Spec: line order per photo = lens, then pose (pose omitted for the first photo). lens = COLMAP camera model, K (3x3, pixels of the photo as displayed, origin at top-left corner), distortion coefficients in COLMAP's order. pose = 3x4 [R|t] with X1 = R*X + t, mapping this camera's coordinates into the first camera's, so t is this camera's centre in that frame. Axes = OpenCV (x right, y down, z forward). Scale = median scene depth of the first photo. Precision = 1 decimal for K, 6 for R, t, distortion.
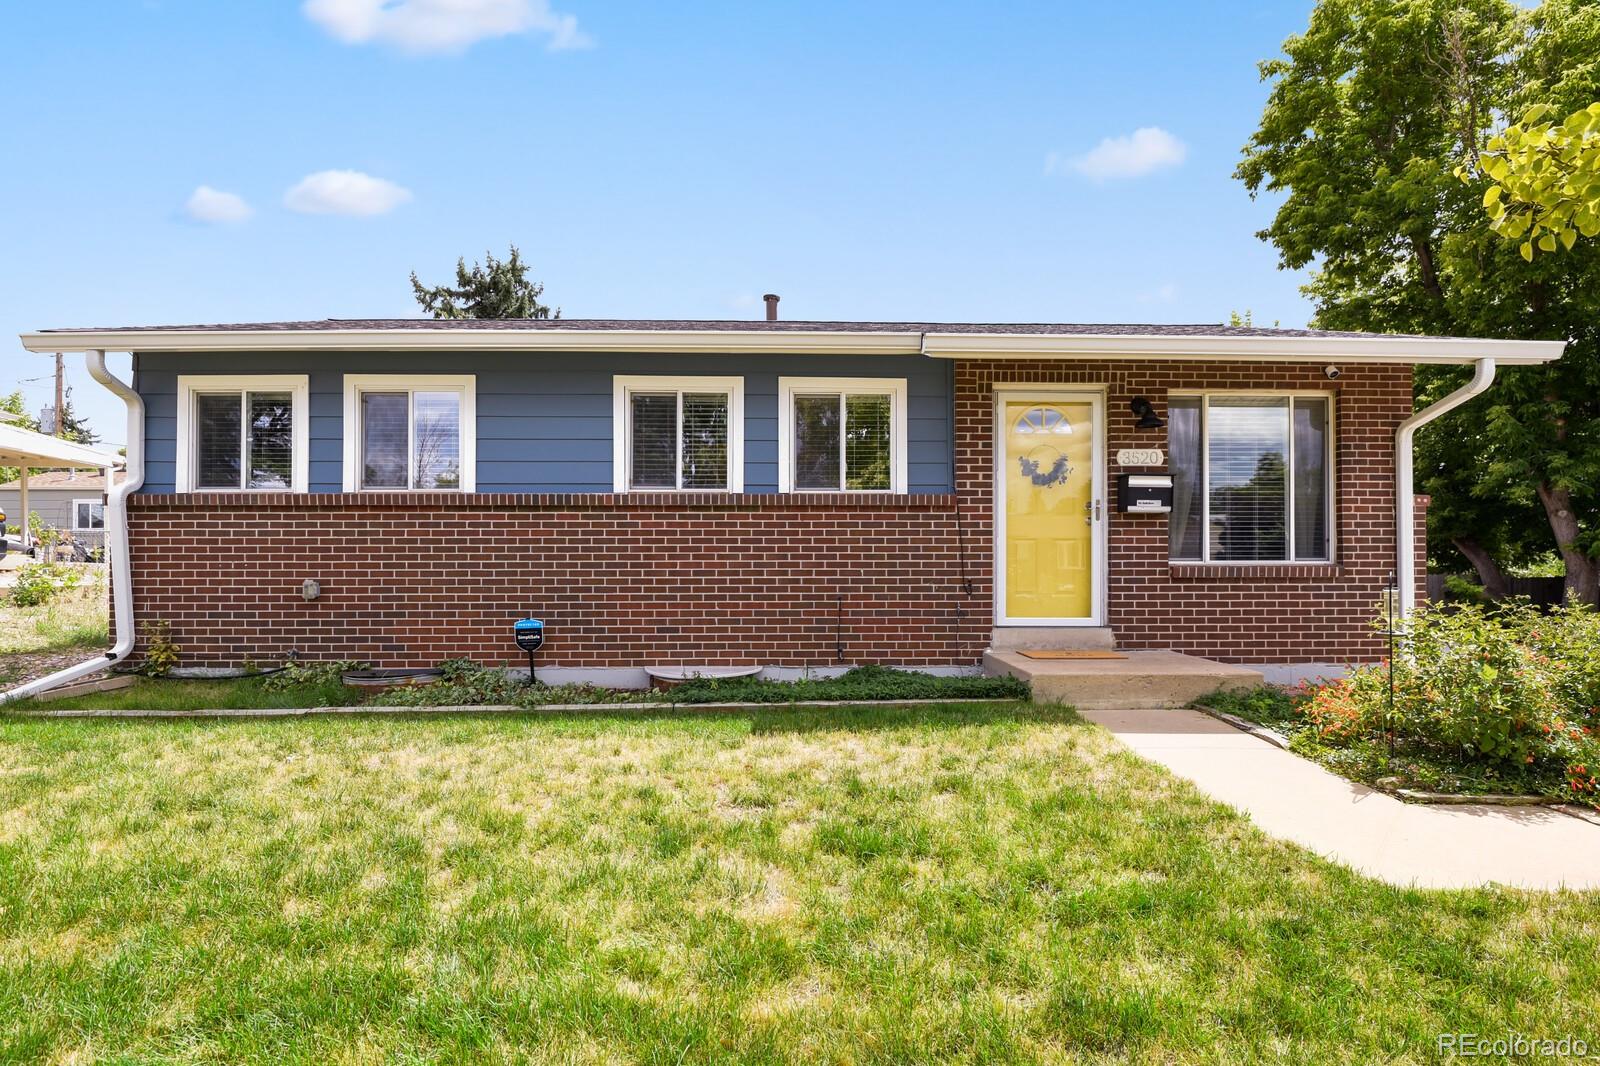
lens RADIAL K [[788.3, 0, 798.1], [0, 788.3, 543.4], [0, 0, 1]] dist [-0.008245, -0.000992]
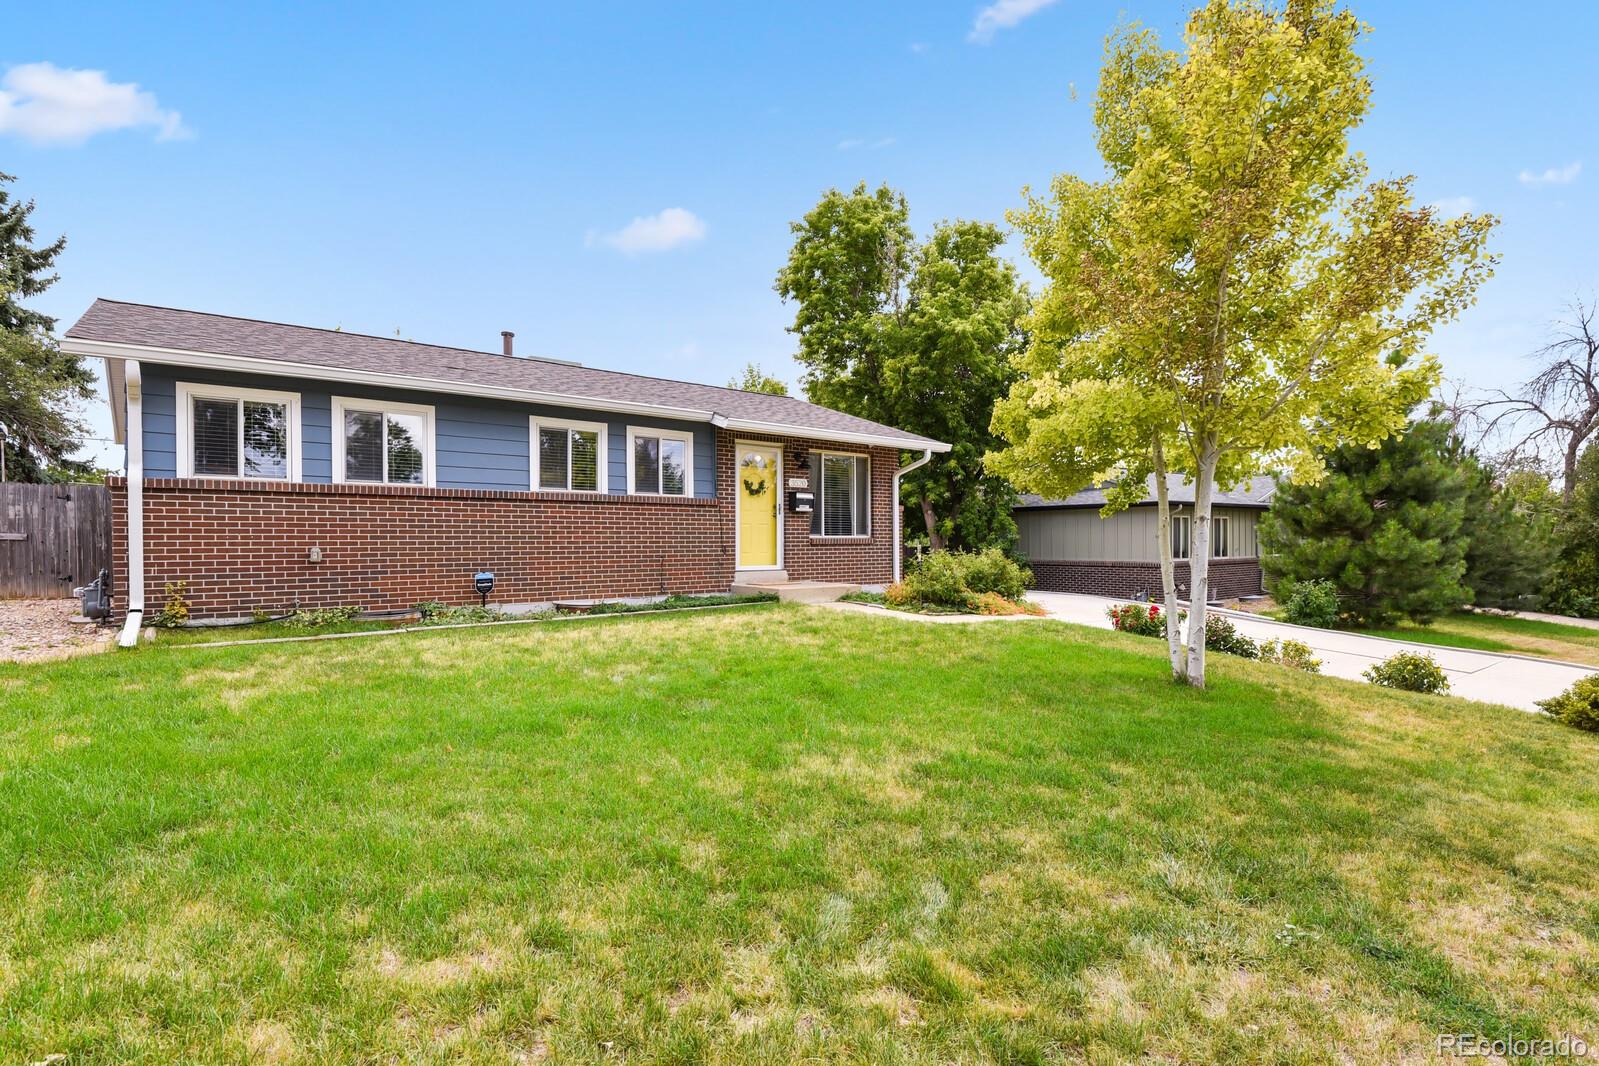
lens RADIAL K [[787.8, 0, 803.4], [0, 787.8, 534.3], [0, 0, 1]] dist [-0.008245, -0.000992]
pose [[0.791112, 0.003719, 0.611660, -0.759100], [-0.005774, 0.999982, 0.001388, 0.015694], [-0.611644, -0.004630, 0.791120, -0.560136]]
